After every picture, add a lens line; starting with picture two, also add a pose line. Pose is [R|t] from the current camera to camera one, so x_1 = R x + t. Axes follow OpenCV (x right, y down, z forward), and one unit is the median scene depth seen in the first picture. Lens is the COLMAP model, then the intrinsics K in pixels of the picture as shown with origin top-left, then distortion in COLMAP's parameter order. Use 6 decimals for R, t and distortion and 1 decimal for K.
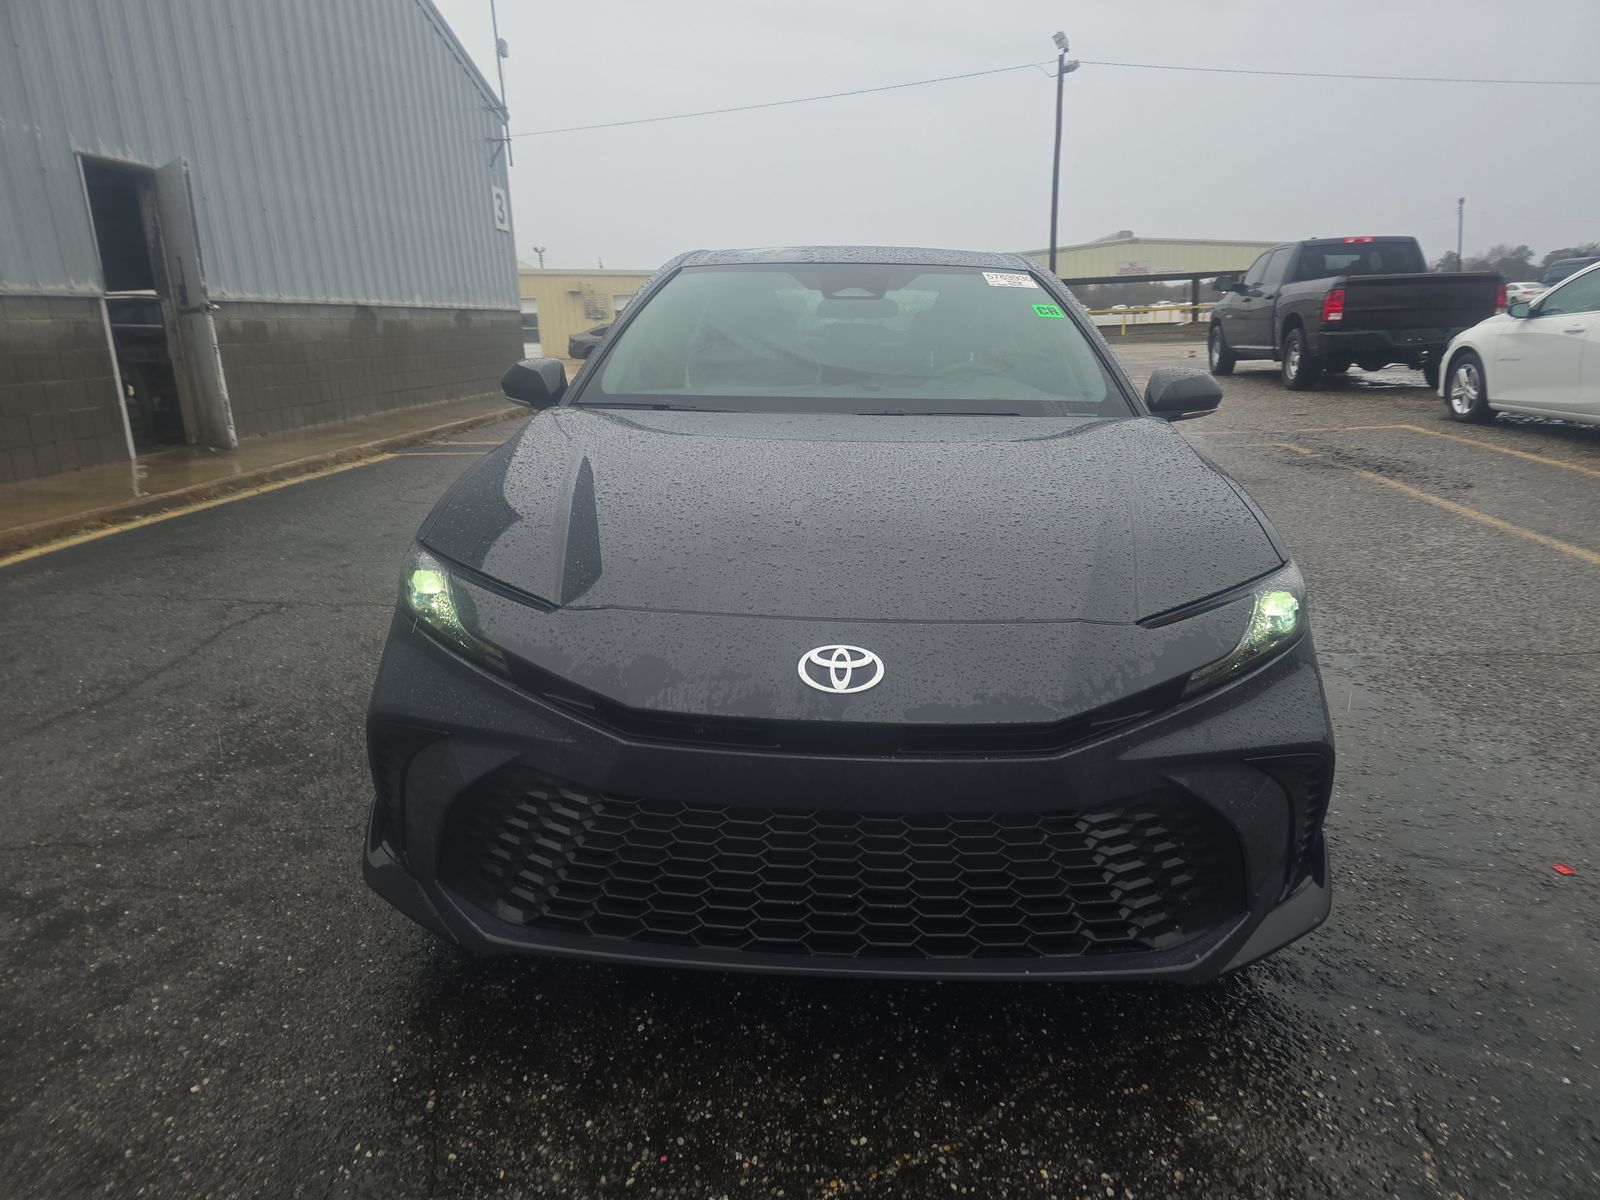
lens RADIAL K [[1063.2, 0, 800.3], [0, 1063.2, 597.2], [0, 0, 1]] dist [0.027094, -0.019368]
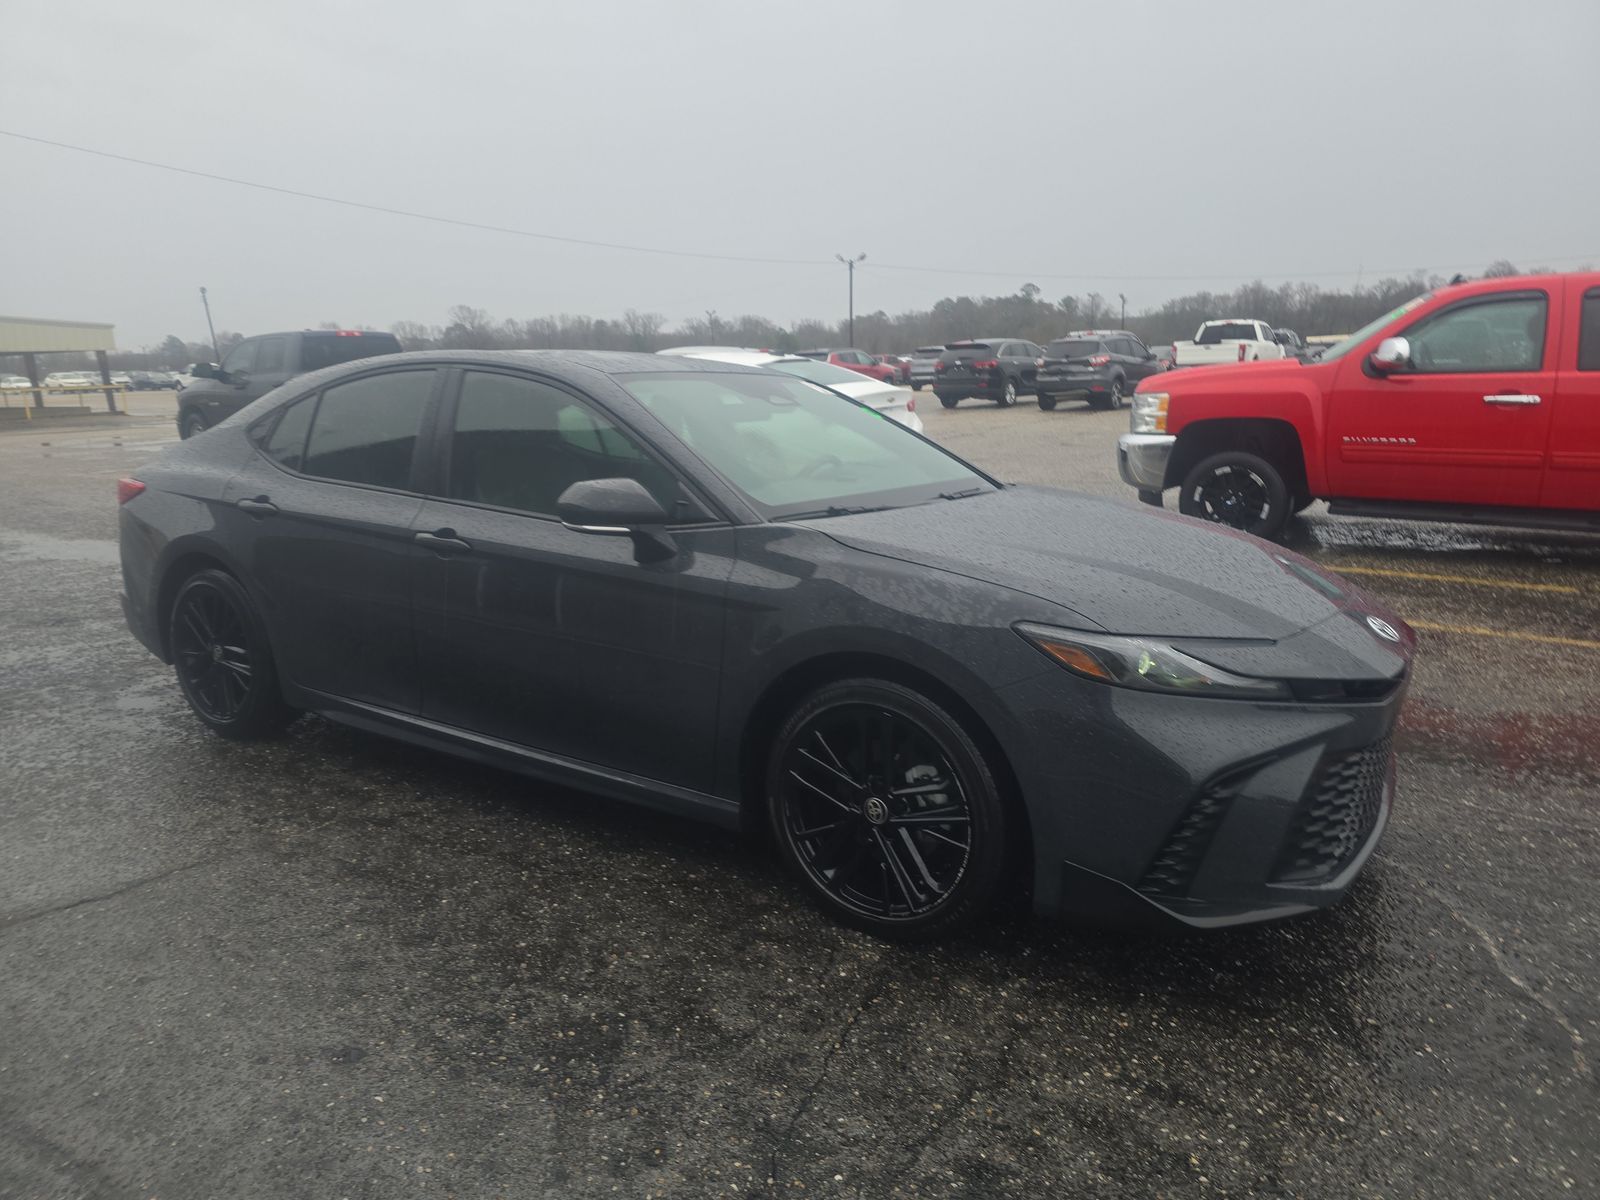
lens RADIAL K [[1063.2, 0, 800.3], [0, 1063.2, 597.2], [0, 0, 1]] dist [0.027094, -0.019368]
pose [[0.493786, -0.159215, 0.854883, -1.353156], [0.220153, 0.973957, 0.054230, -0.197882], [-0.841254, 0.161427, 0.515978, 0.643875]]
